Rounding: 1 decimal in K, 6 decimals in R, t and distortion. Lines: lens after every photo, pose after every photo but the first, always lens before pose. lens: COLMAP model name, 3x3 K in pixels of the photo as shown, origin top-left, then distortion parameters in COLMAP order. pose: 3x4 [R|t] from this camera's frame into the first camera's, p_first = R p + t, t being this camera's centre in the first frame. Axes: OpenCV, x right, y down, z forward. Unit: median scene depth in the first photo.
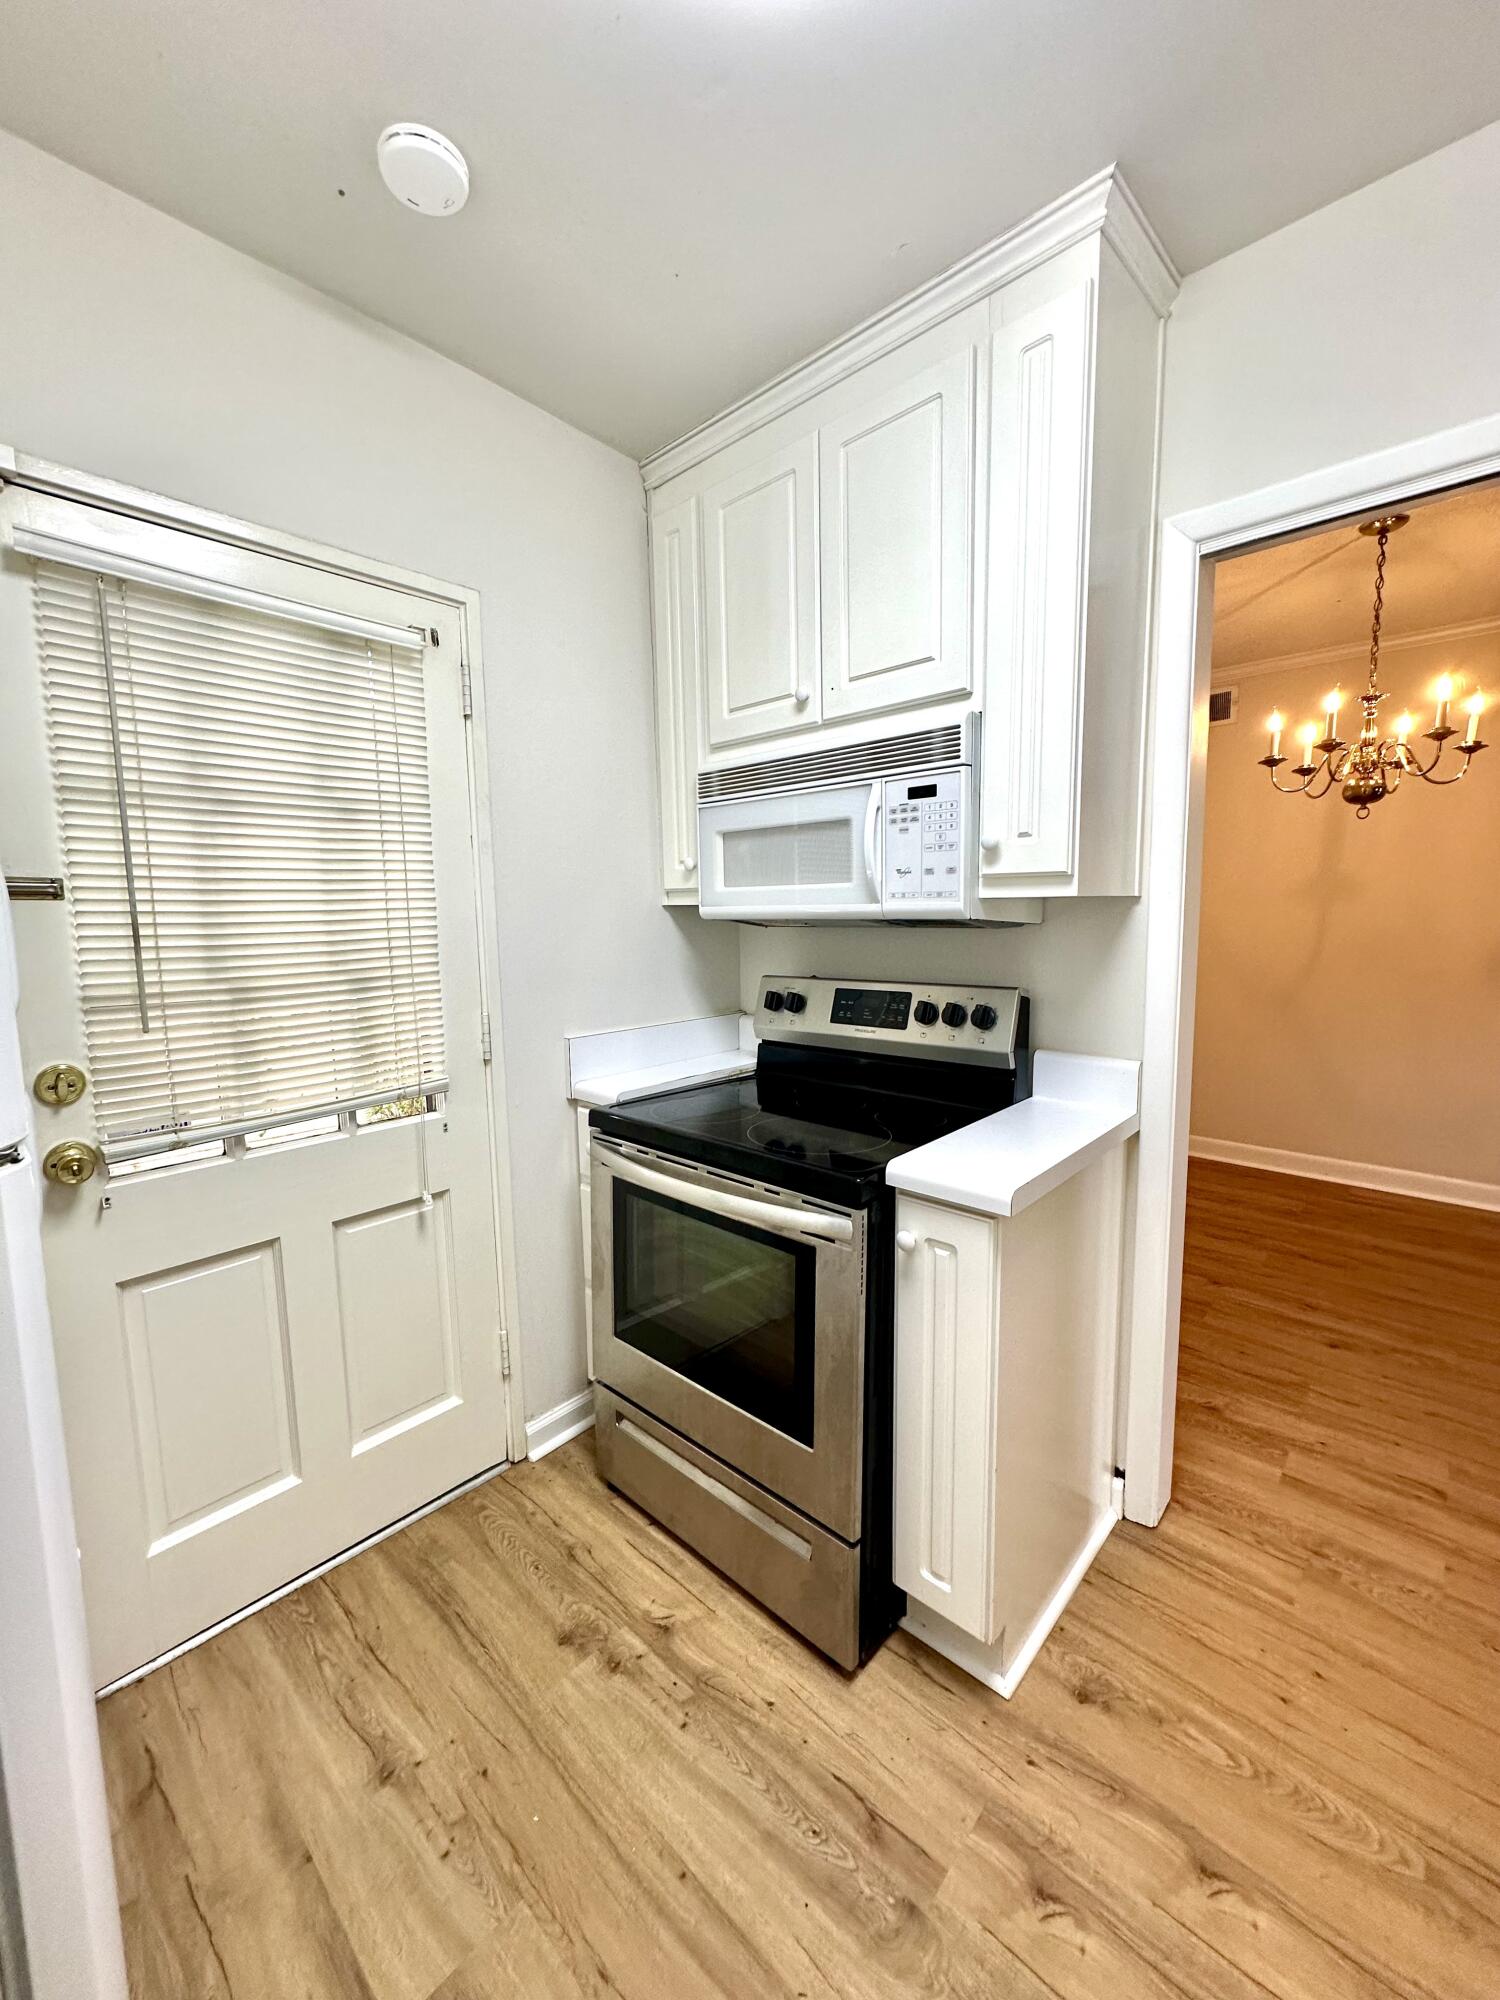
lens RADIAL K [[792.5, 0, 758.1], [0, 792.5, 1003.9], [0, 0, 1]] dist [-0.001834, 0.000584]
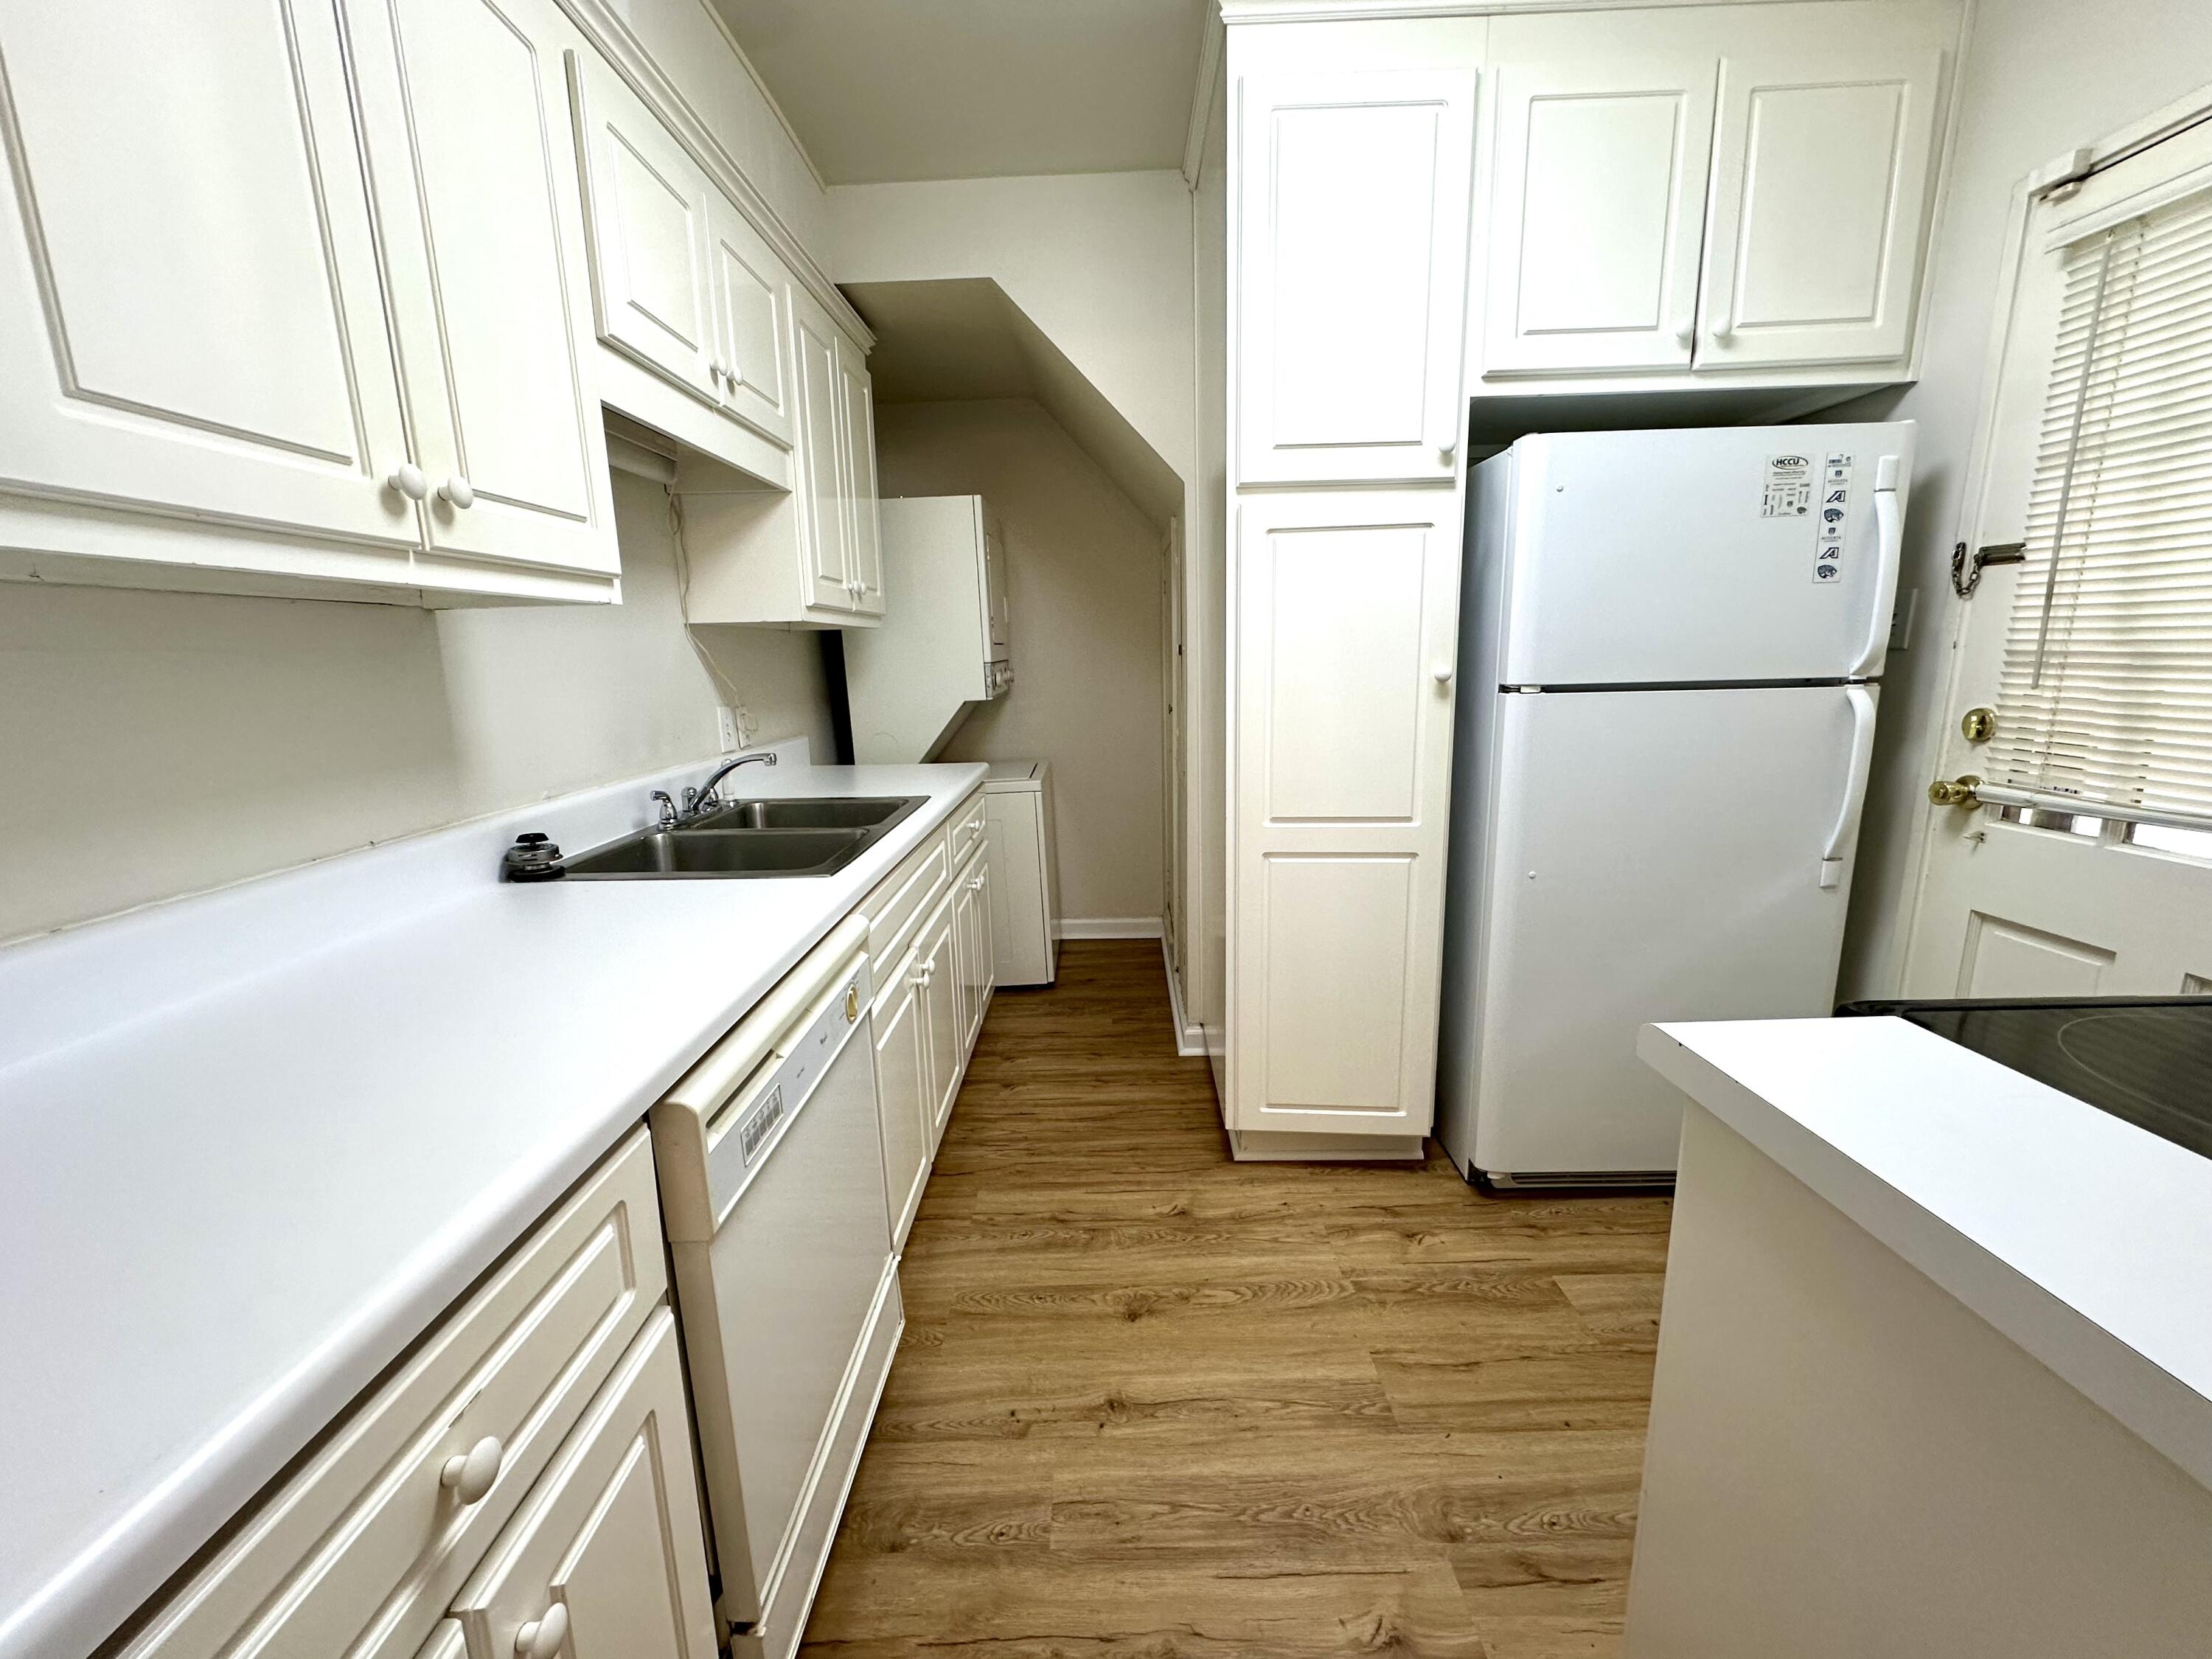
lens RADIAL K [[876.5, 0, 1104.5], [0, 876.5, 824.3], [0, 0, 1]] dist [-0.001834, 0.000584]
pose [[-0.739693, 0.167511, -0.651762, 1.052563], [-0.038139, 0.956531, 0.289125, -0.091435], [0.671863, 0.238721, -0.701151, 1.174515]]
